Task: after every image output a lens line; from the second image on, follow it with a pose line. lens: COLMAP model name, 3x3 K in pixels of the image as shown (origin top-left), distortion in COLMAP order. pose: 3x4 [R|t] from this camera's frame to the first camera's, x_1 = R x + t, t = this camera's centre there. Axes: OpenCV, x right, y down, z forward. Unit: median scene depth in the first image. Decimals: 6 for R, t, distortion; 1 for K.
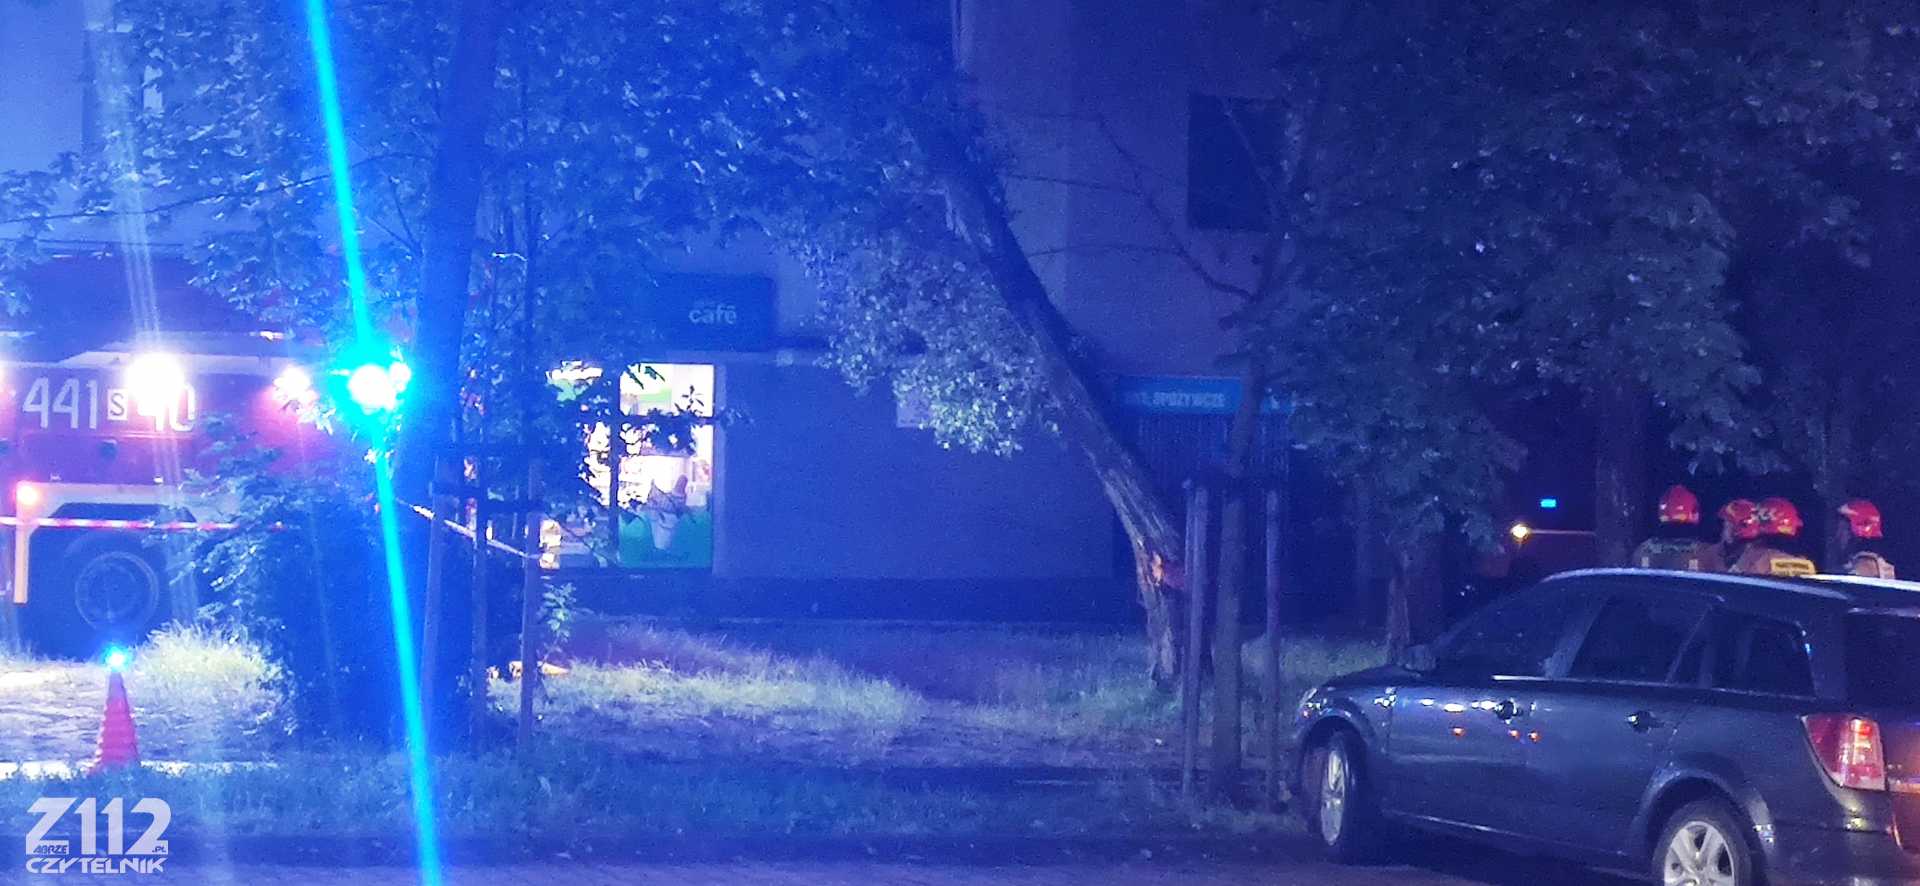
lens RADIAL K [[3257.7, 0, 960.0], [0, 3257.7, 443.0], [0, 0, 1]] dist [0.014929, -0.002177]
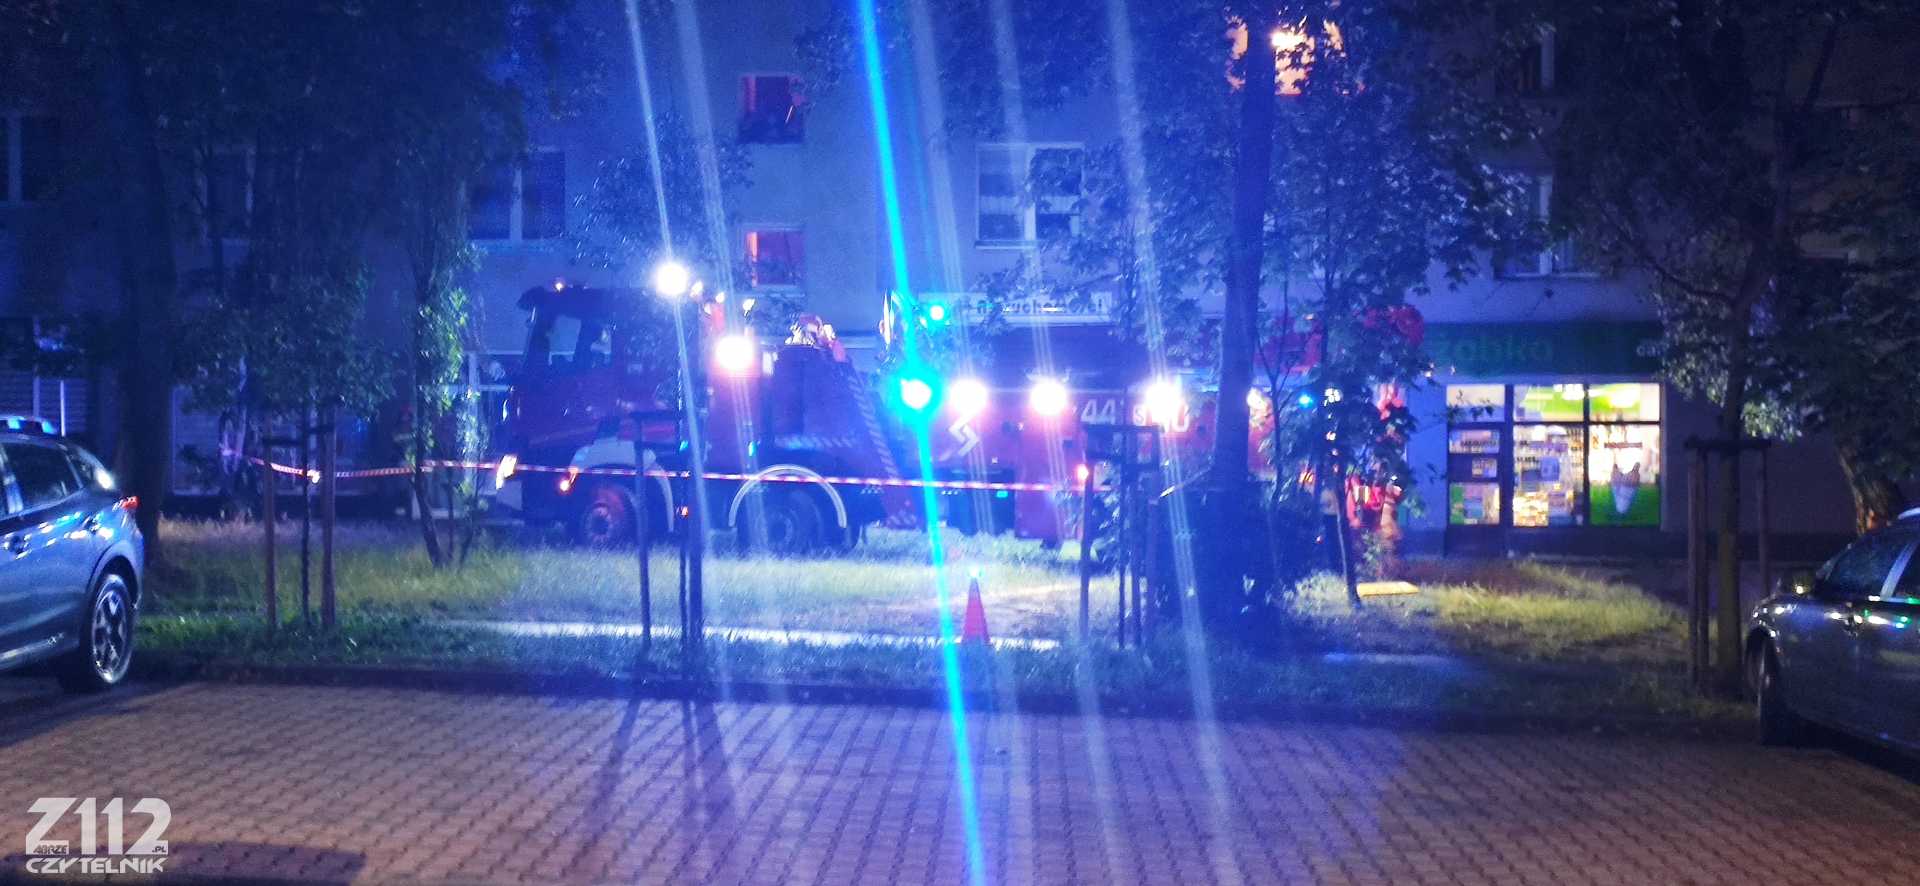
lens RADIAL K [[2074.9, 0, 960.0], [0, 2074.9, 443.0], [0, 0, 1]] dist [-0.001020, -0.004555]
pose [[0.900489, -0.017450, -0.434528, 0.092708], [0.015922, 0.999848, -0.007157, 0.007073], [0.434587, -0.000474, 0.900630, 0.074233]]
